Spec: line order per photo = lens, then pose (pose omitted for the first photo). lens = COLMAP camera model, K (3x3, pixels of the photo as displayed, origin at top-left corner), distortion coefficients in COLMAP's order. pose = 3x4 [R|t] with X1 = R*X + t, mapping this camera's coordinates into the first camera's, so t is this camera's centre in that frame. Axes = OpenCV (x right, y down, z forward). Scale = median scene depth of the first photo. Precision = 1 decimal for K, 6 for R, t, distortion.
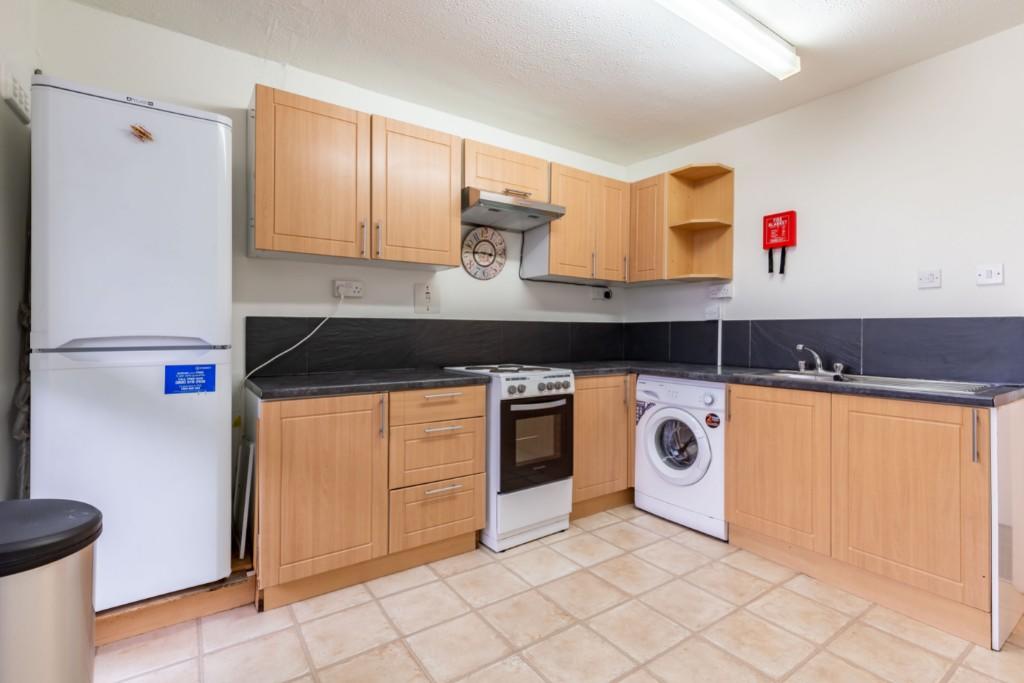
lens RADIAL K [[469.8, 0, 518.2], [0, 469.8, 337.4], [0, 0, 1]] dist [0.004879, -0.001744]
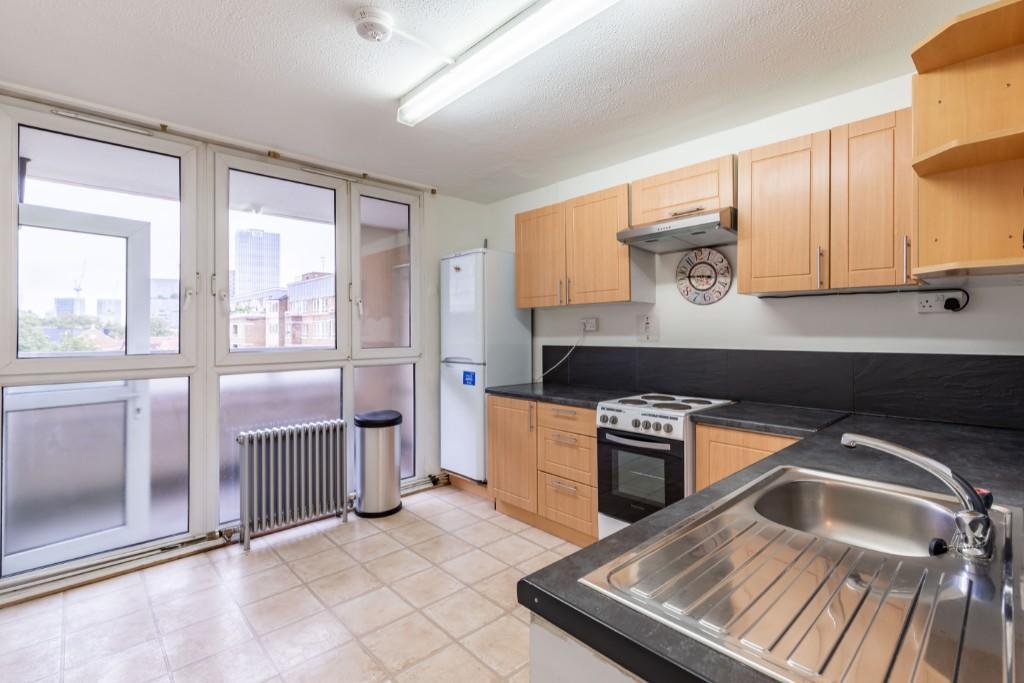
lens RADIAL K [[469.8, 0, 519.6], [0, 469.8, 336.1], [0, 0, 1]] dist [0.004879, -0.001744]
pose [[0.149266, 0.002984, -0.988793, 0.989506], [-0.009506, 0.999954, 0.001582, -0.074250], [0.988751, 0.009163, 0.149287, 0.634305]]
